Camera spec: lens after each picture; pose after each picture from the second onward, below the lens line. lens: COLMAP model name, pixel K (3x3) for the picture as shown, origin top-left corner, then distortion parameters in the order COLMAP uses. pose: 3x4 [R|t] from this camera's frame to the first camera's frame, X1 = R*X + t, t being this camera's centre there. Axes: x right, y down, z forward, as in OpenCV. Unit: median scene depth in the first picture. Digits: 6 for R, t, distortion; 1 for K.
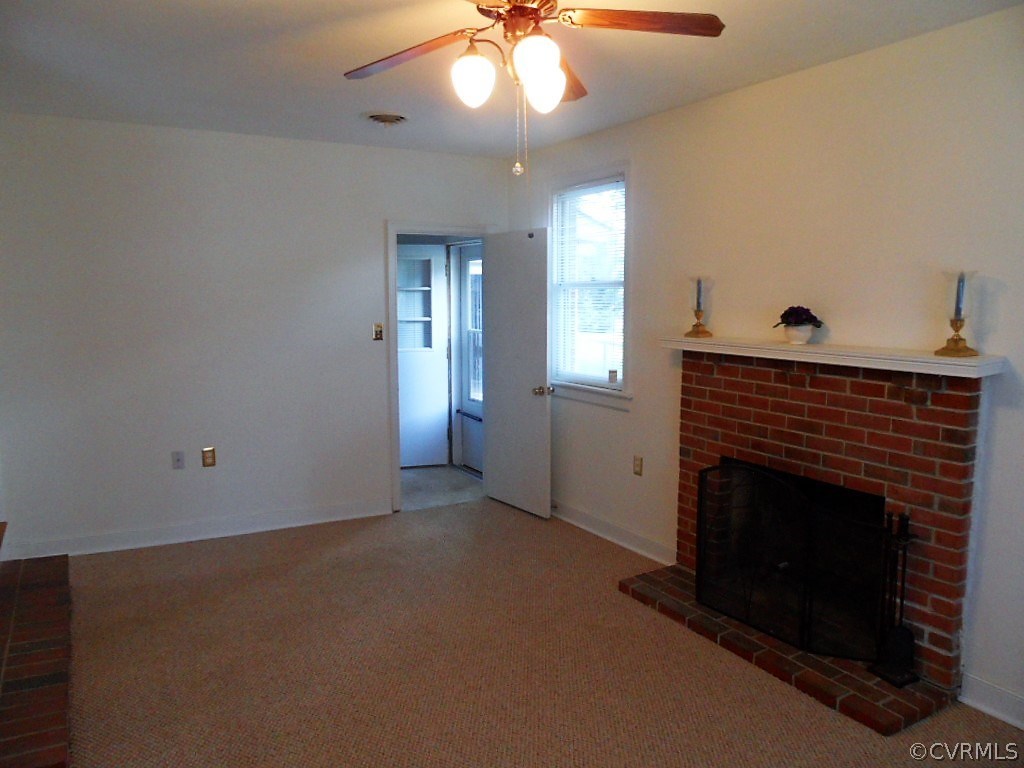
lens RADIAL K [[748.0, 0, 510.3], [0, 748.0, 389.5], [0, 0, 1]] dist [-0.034188, 0.021840]
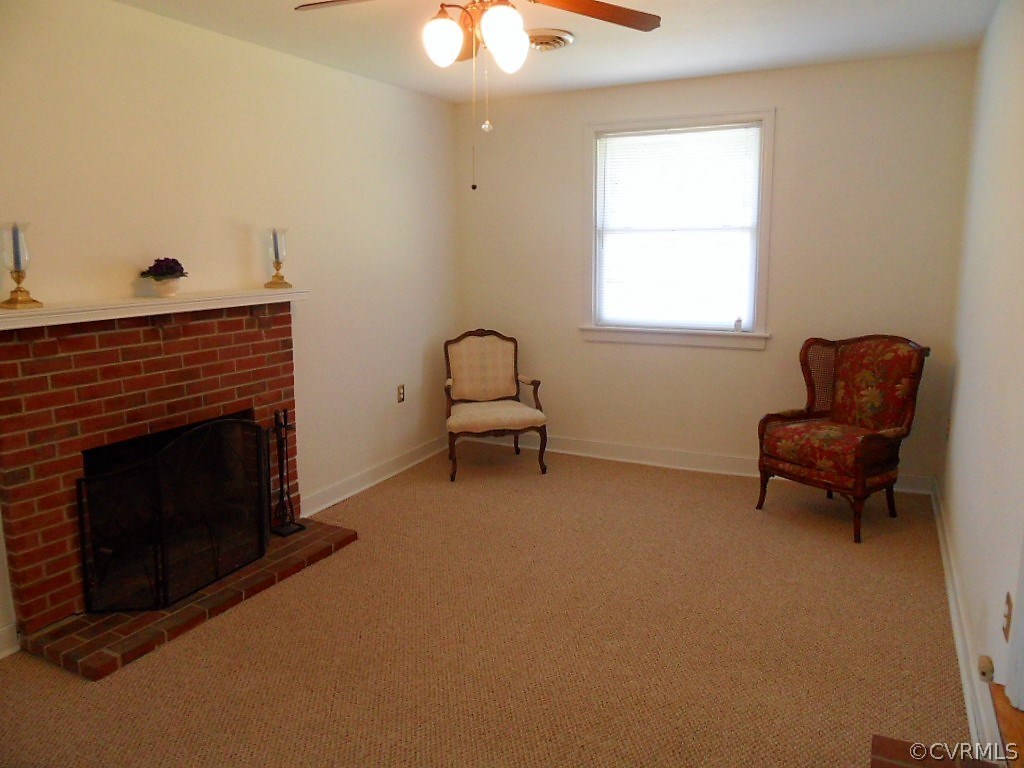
lens RADIAL K [[748.0, 0, 511.1], [0, 748.0, 379.0], [0, 0, 1]] dist [-0.034188, 0.021840]
pose [[-0.544818, -0.152490, 0.824573, -0.699344], [0.106642, 0.962743, 0.248504, -0.153624], [-0.831746, 0.223324, -0.508257, 1.157665]]
